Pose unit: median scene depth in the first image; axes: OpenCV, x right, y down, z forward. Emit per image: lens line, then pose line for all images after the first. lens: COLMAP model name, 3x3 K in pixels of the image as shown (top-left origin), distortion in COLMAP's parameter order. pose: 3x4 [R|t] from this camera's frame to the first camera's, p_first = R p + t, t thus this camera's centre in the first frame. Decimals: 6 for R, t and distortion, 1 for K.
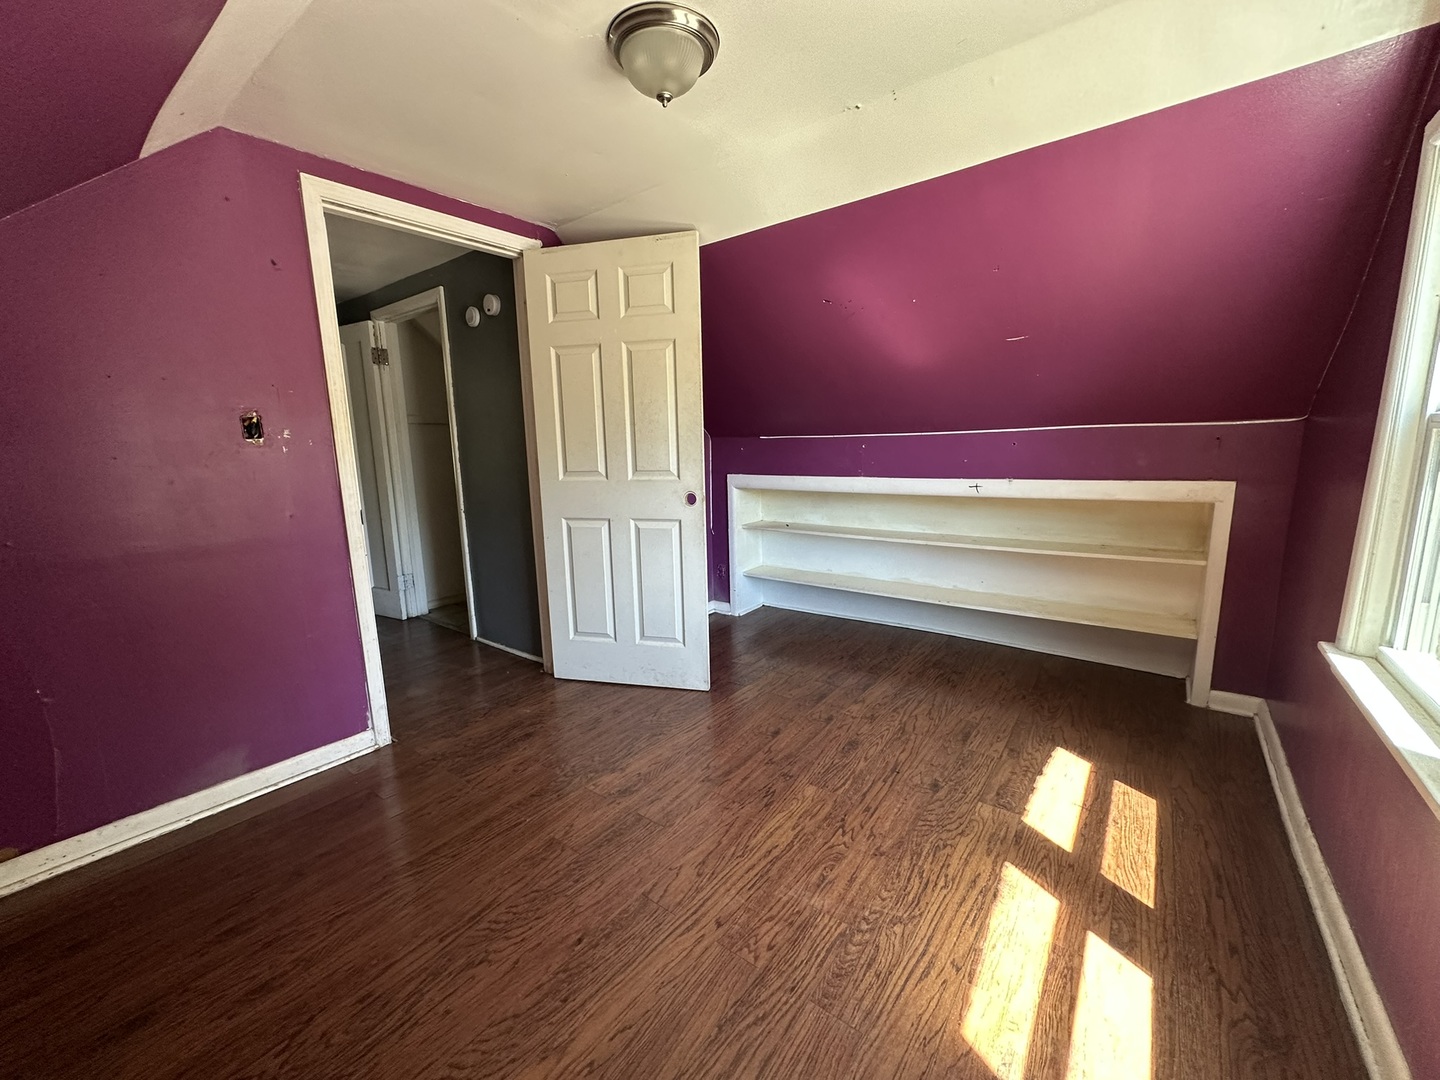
lens RADIAL K [[577.3, 0, 720.0], [0, 577.3, 540.0], [0, 0, 1]] dist [-0.001391, 0.000204]
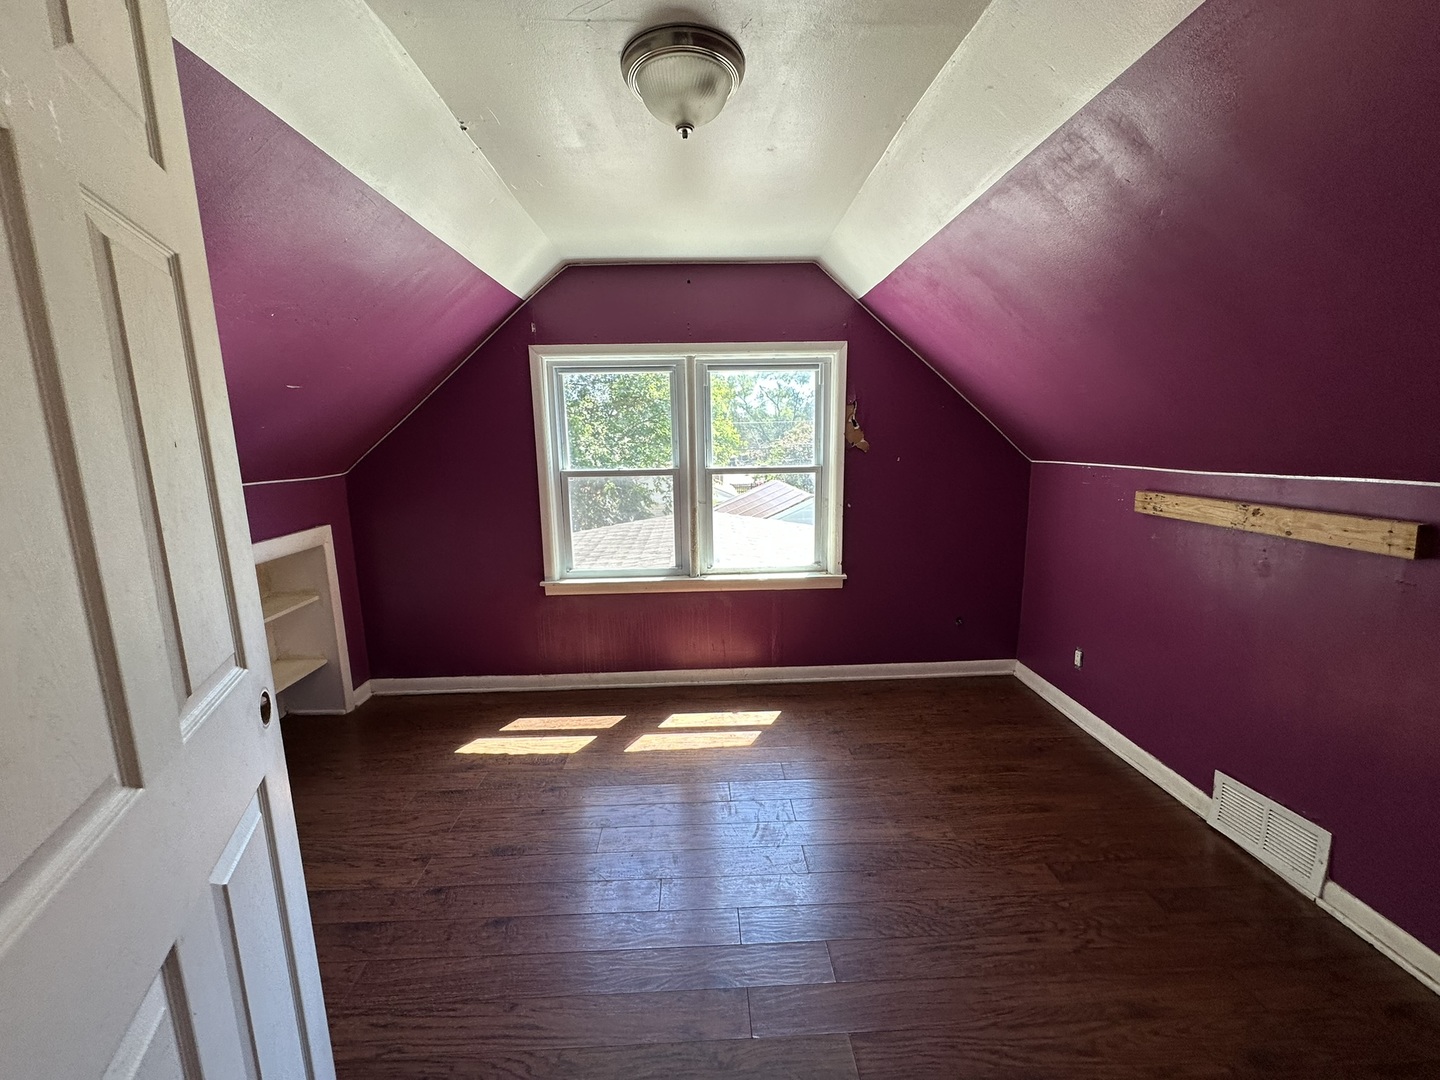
lens RADIAL K [[577.3, 0, 720.0], [0, 577.3, 540.0], [0, 0, 1]] dist [-0.001391, 0.000204]
pose [[-0.630855, -0.102462, 0.769106, -0.723840], [0.162919, 0.951652, 0.260414, -0.318106], [-0.758604, 0.289585, -0.583662, 1.363990]]
